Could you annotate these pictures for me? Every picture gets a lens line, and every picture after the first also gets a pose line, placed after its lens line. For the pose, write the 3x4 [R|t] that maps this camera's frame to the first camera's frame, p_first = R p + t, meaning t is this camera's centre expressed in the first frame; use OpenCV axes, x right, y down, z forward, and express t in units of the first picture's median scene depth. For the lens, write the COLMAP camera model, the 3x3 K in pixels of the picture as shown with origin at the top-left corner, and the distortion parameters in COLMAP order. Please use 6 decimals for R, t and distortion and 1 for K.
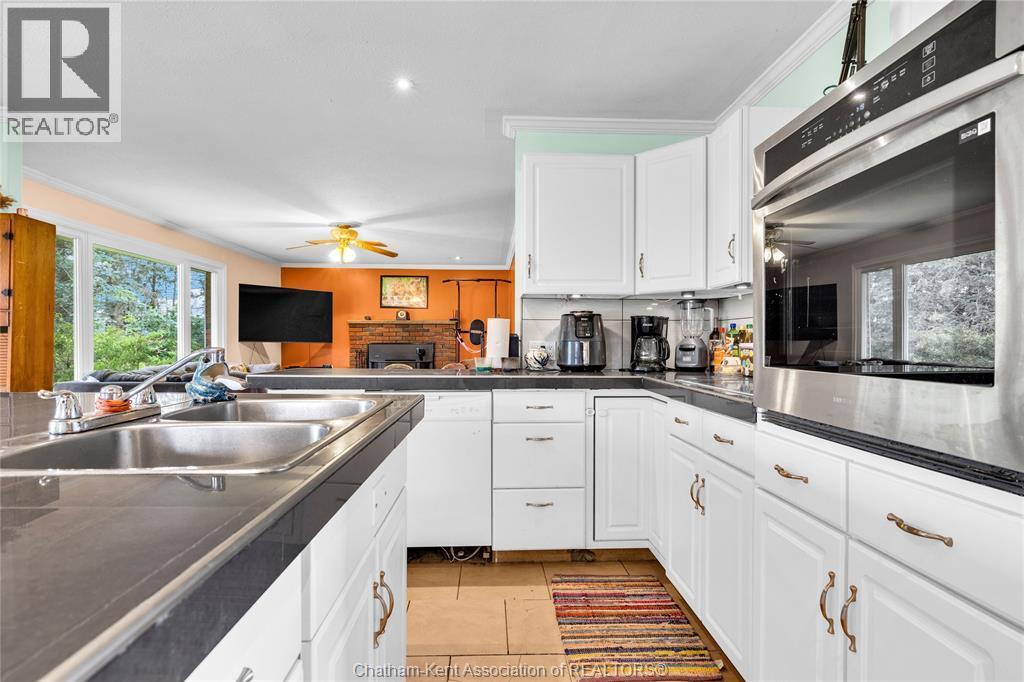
lens RADIAL K [[537.5, 0, 504.9], [0, 537.5, 344.3], [0, 0, 1]] dist [-0.001744, 0.000723]
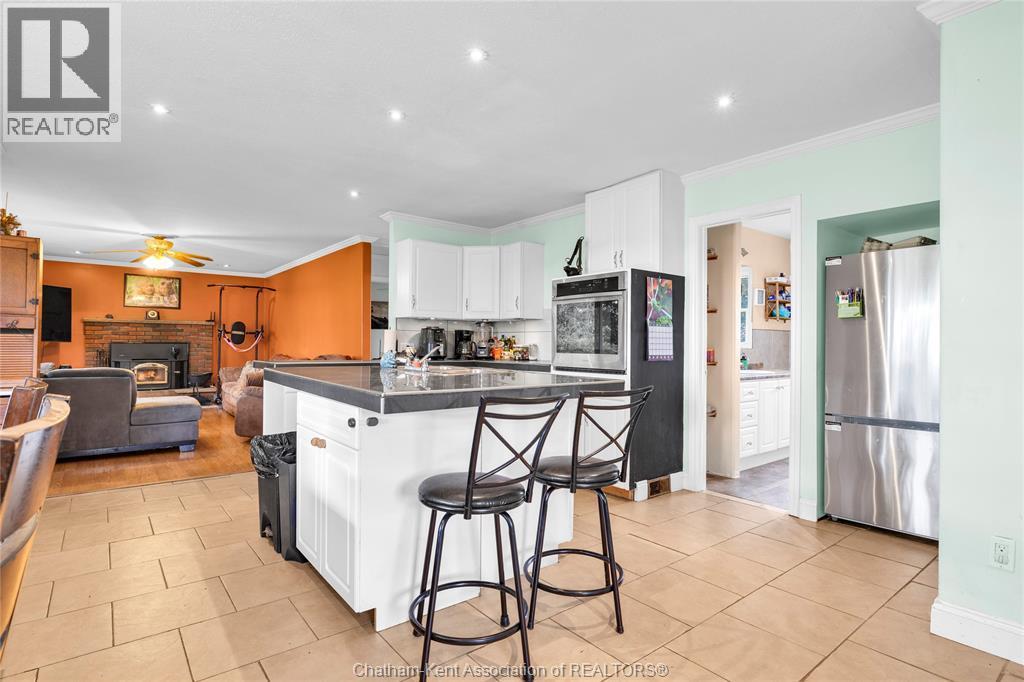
lens RADIAL K [[537.5, 0, 508.9], [0, 537.5, 344.4], [0, 0, 1]] dist [-0.001744, 0.000723]
pose [[0.809353, 0.004331, 0.587307, -0.266420], [-0.004203, 0.999990, -0.001583, 0.000148], [-0.587308, -0.001187, 0.809363, -0.233435]]
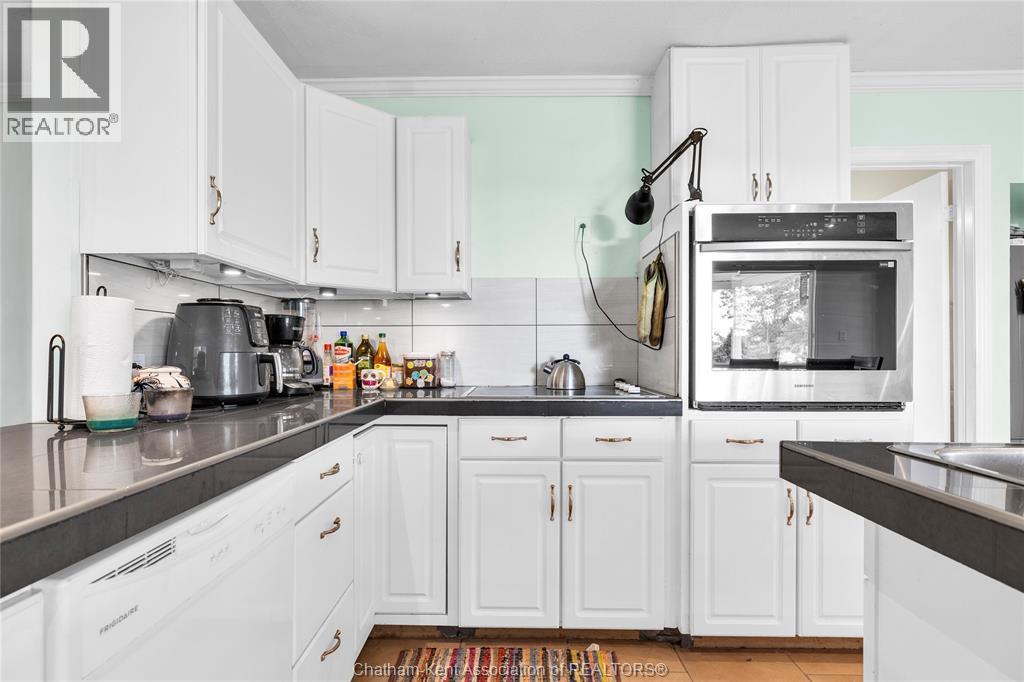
lens RADIAL K [[537.5, 0, 509.8], [0, 537.5, 350.5], [0, 0, 1]] dist [-0.001744, 0.000723]
pose [[0.045400, -0.001913, 0.998967, -0.152437], [0.006745, 0.999976, 0.001608, -0.002520], [-0.998946, 0.006665, 0.045412, 0.244844]]
